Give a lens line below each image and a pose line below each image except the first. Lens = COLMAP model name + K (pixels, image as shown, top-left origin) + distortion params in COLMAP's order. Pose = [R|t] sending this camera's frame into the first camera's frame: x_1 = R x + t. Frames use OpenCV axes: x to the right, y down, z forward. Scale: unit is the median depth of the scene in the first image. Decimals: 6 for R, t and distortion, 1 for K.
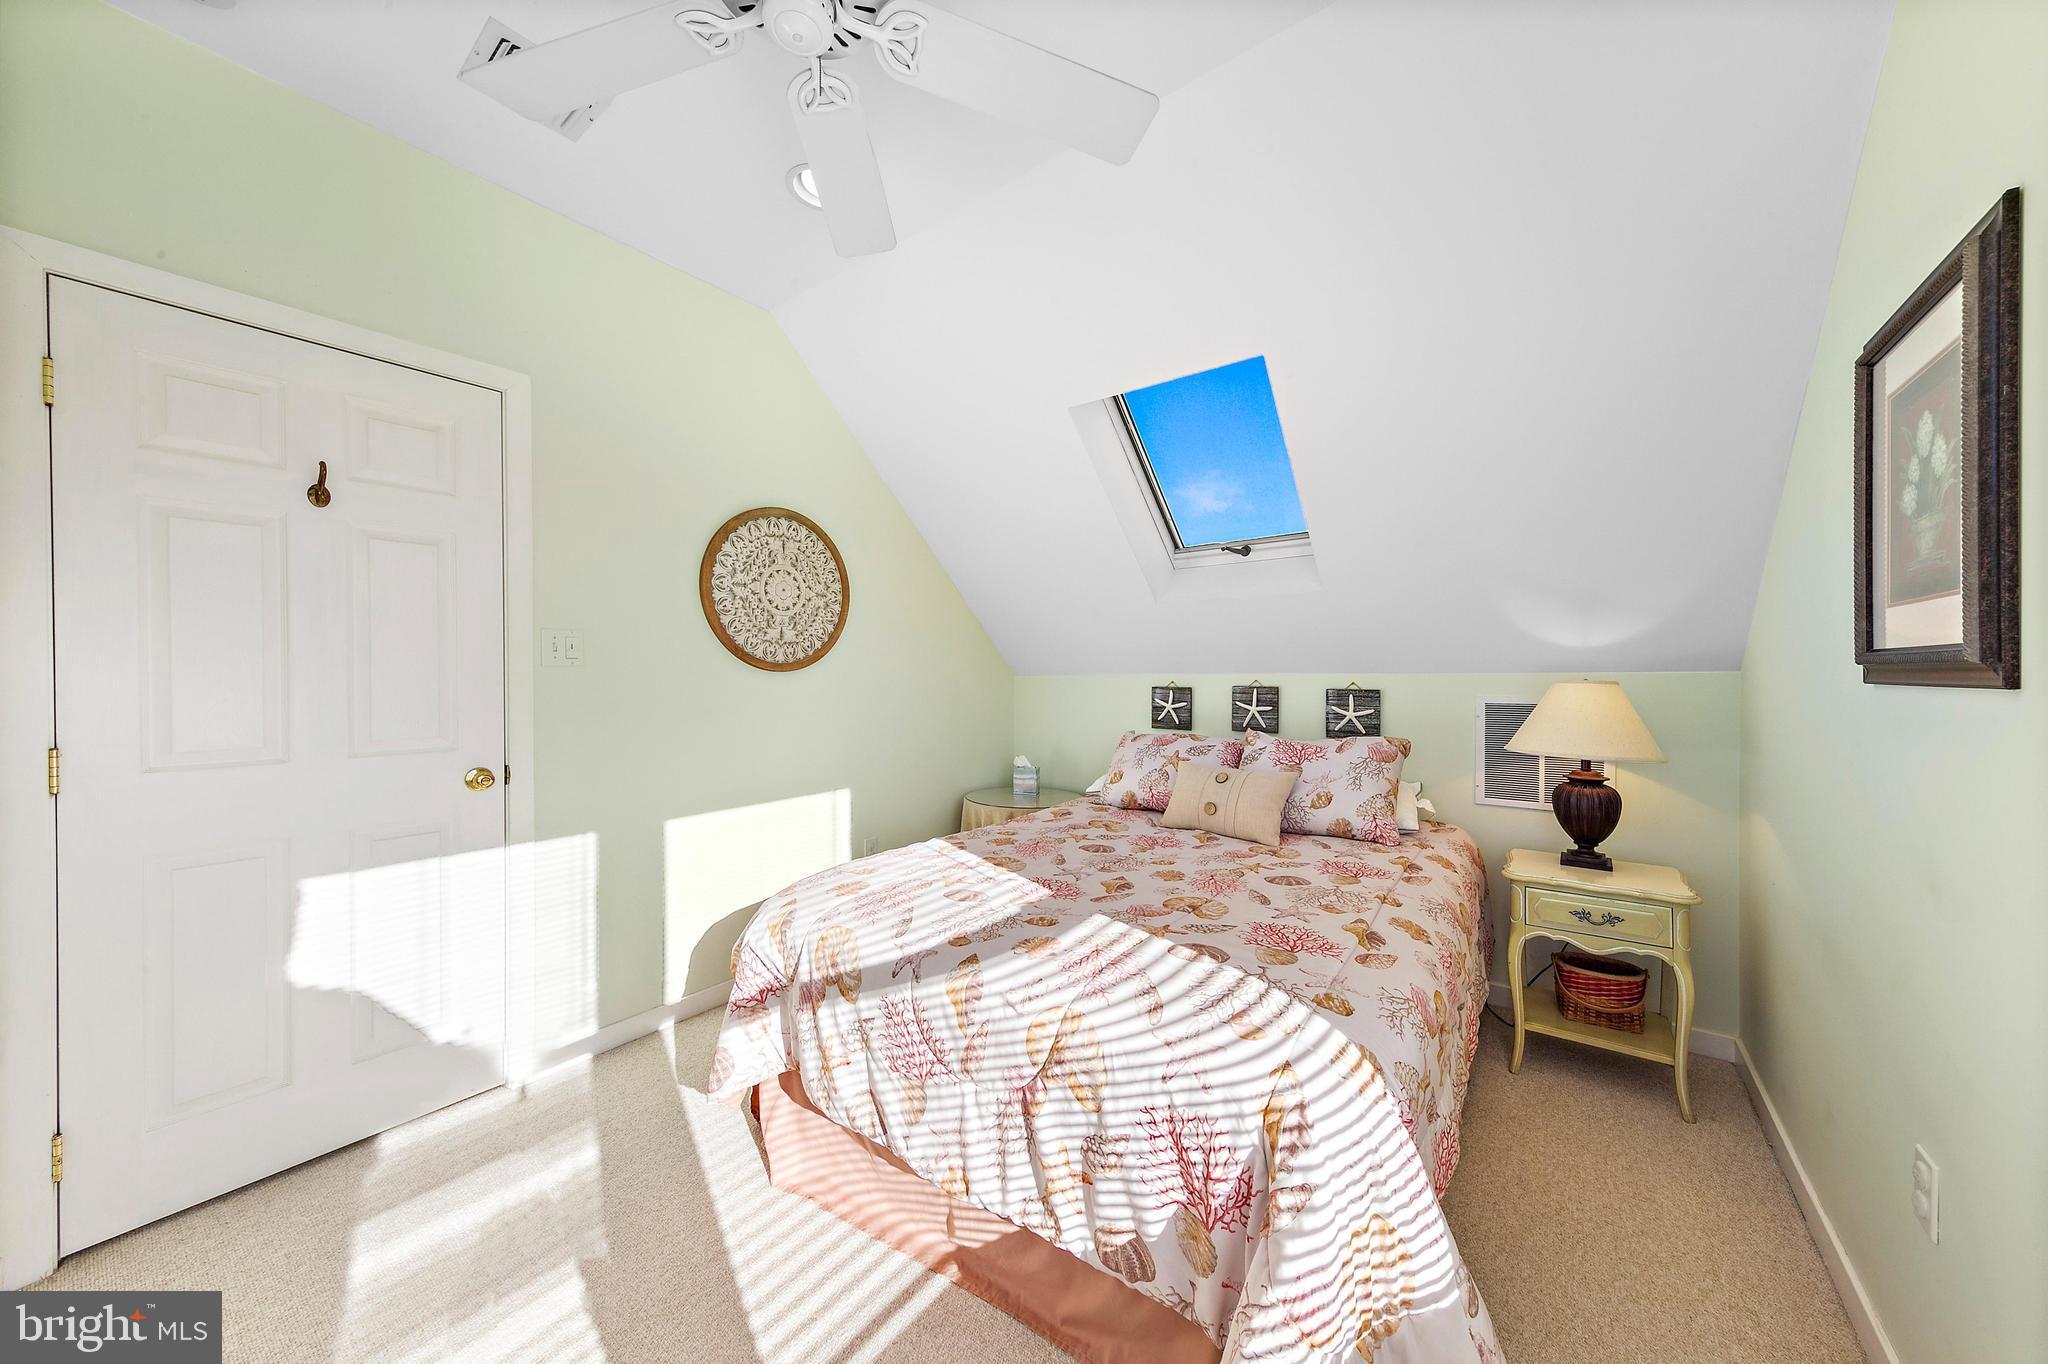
lens RADIAL K [[690.2, 0, 1034.9], [0, 690.2, 677.0], [0, 0, 1]] dist [0.002859, 0.000033]
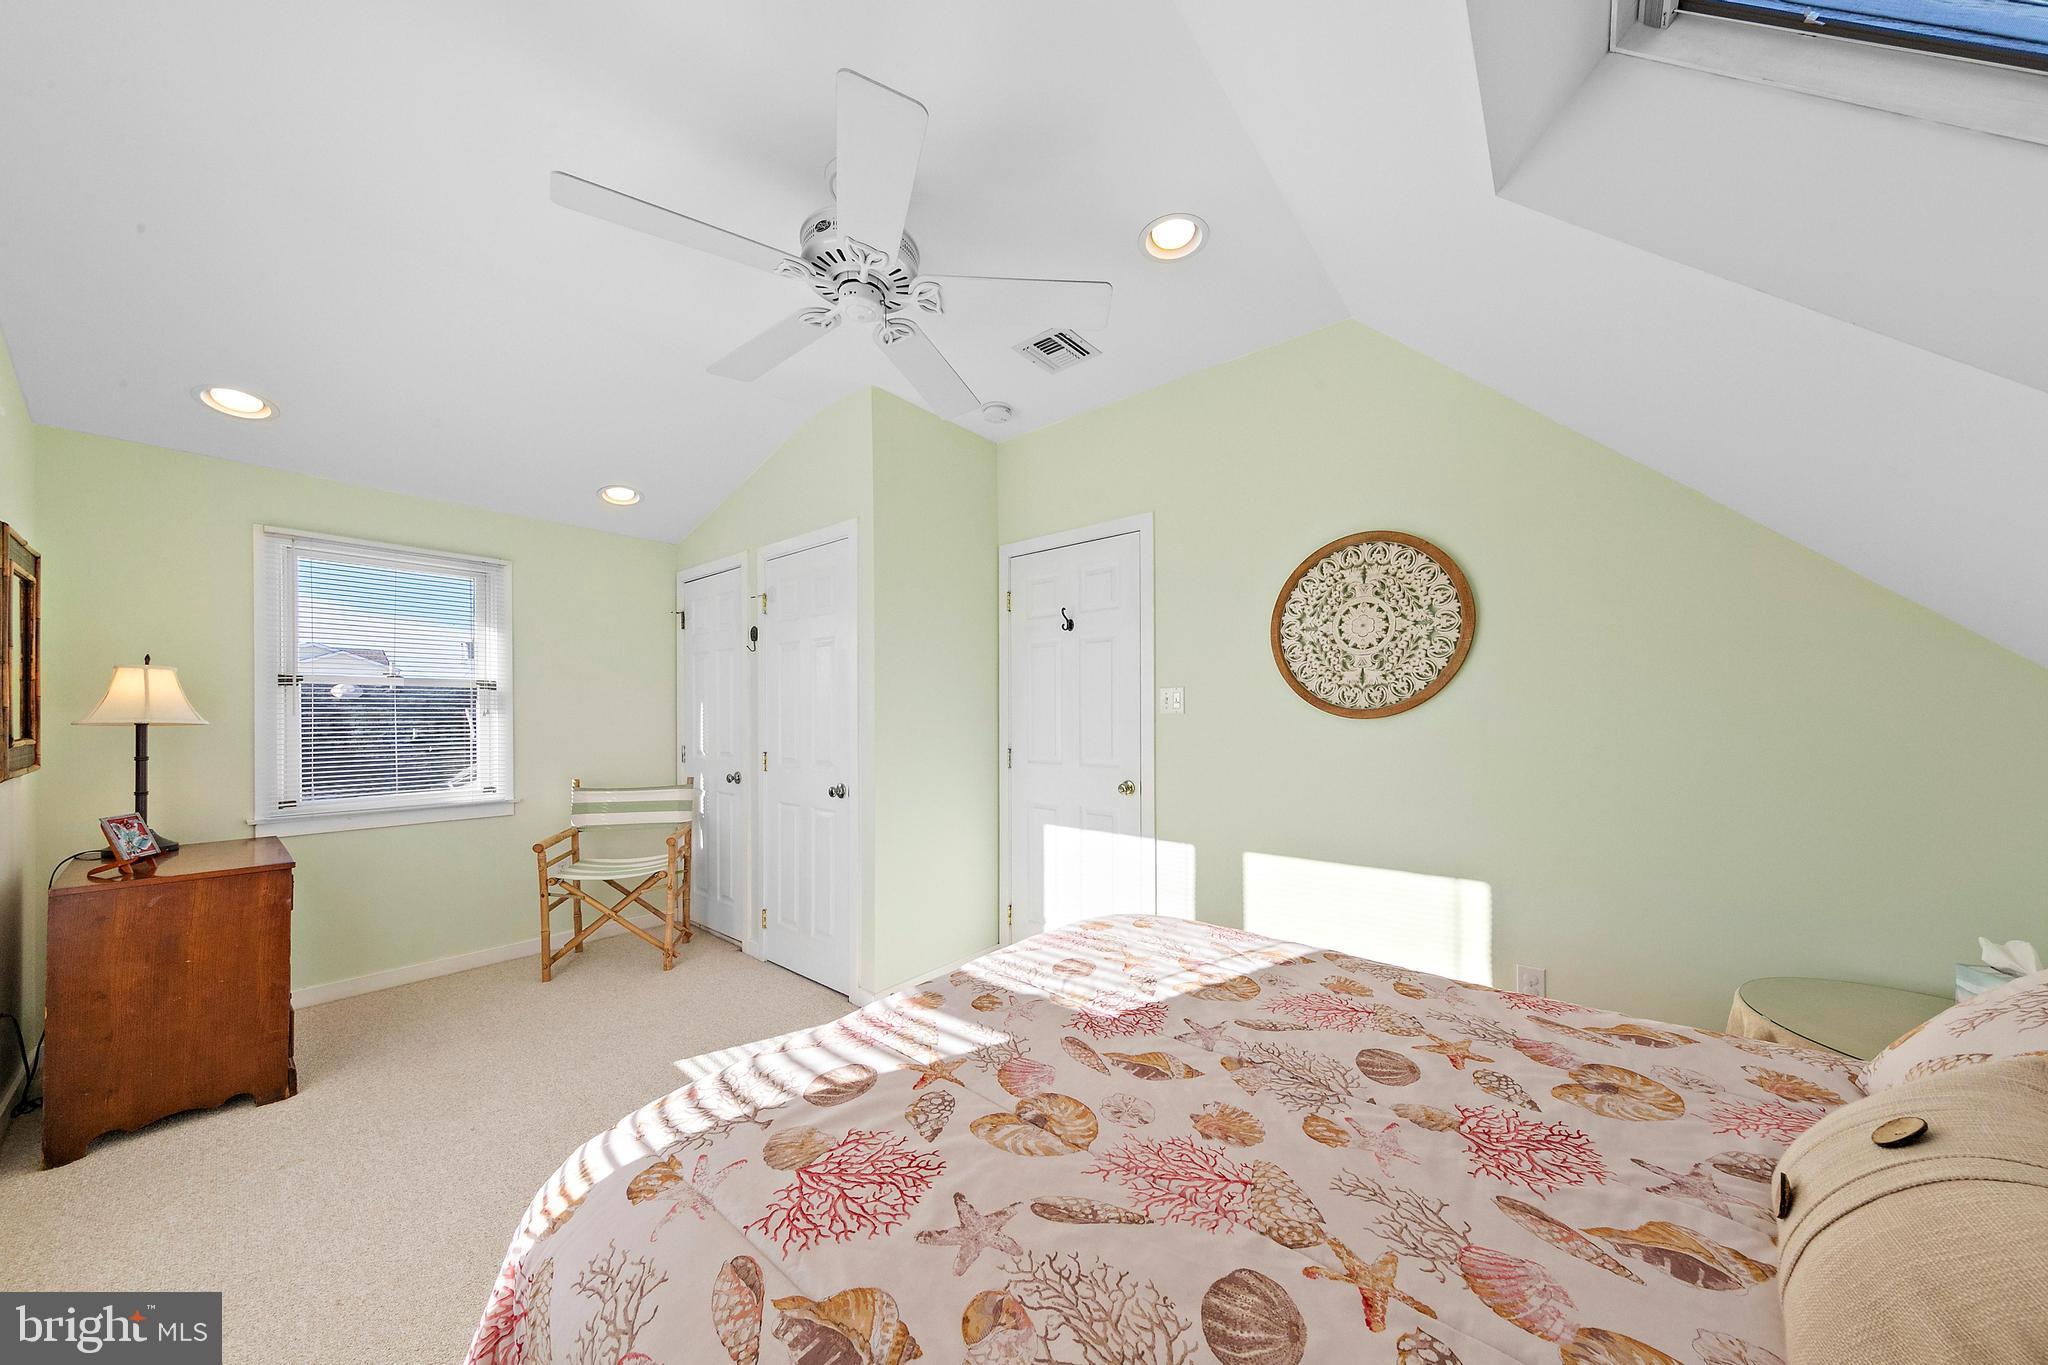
lens RADIAL K [[650.4, 0, 1023.2], [0, 650.4, 710.6], [0, 0, 1]] dist [0.005907, -0.000418]
pose [[-0.029056, -0.008019, -0.999546, 0.562634], [-0.006748, 0.999947, -0.007826, -0.010643], [0.999555, 0.006518, -0.029108, 0.709401]]
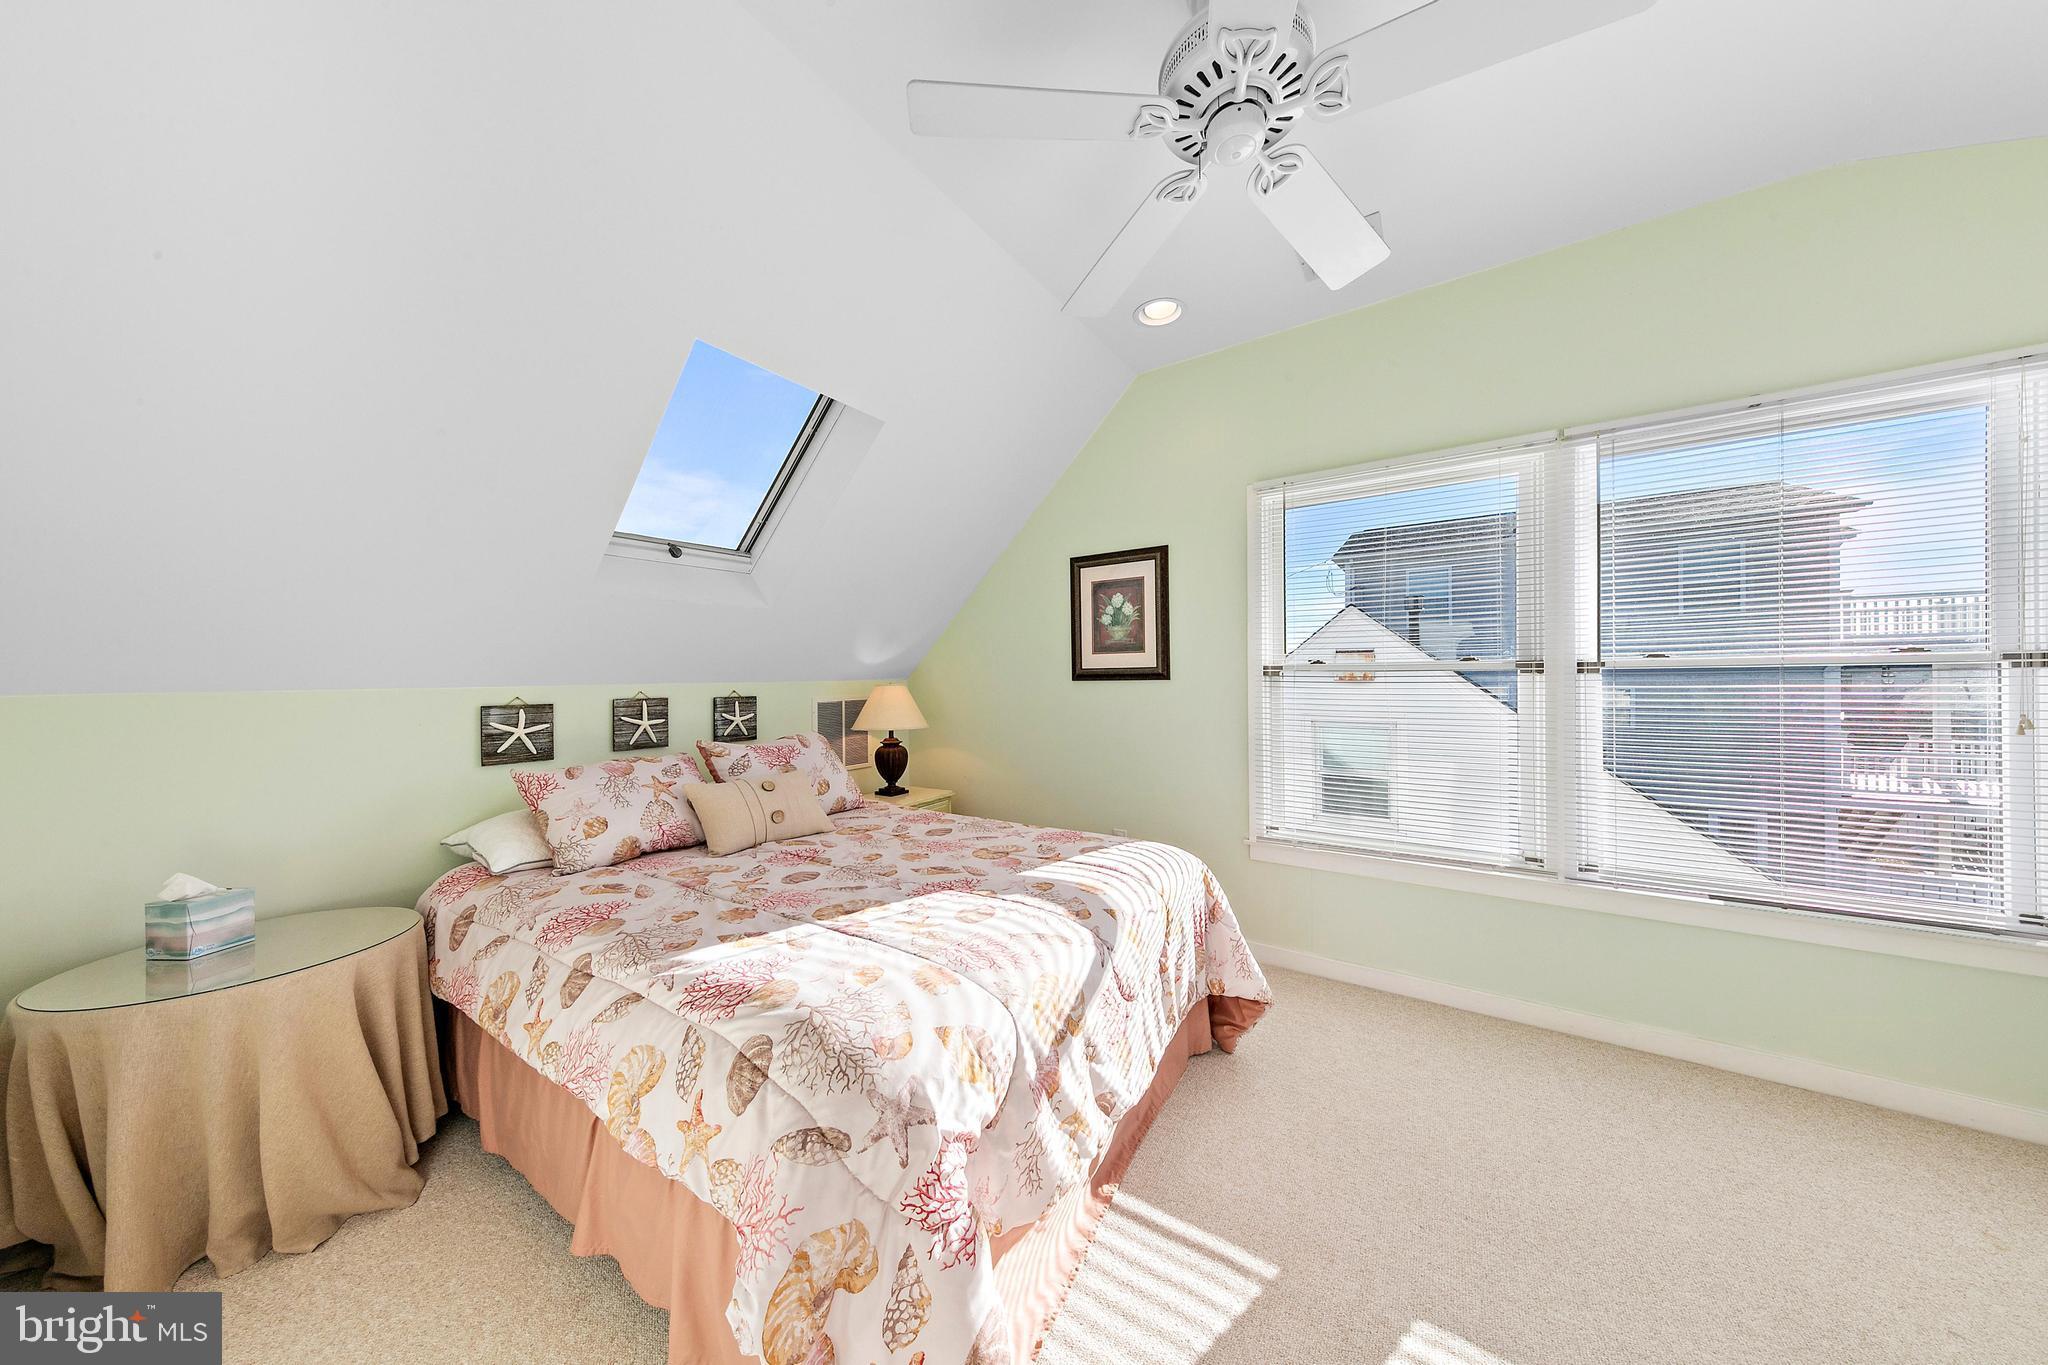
lens RADIAL K [[650.4, 0, 1014.3], [0, 650.4, 679.0], [0, 0, 1]] dist [0.005907, -0.000418]
pose [[-0.054832, -0.002937, 0.998491, -0.736395], [0.019926, 0.999793, 0.004035, -0.007113], [-0.998297, 0.020117, -0.054763, 0.731142]]
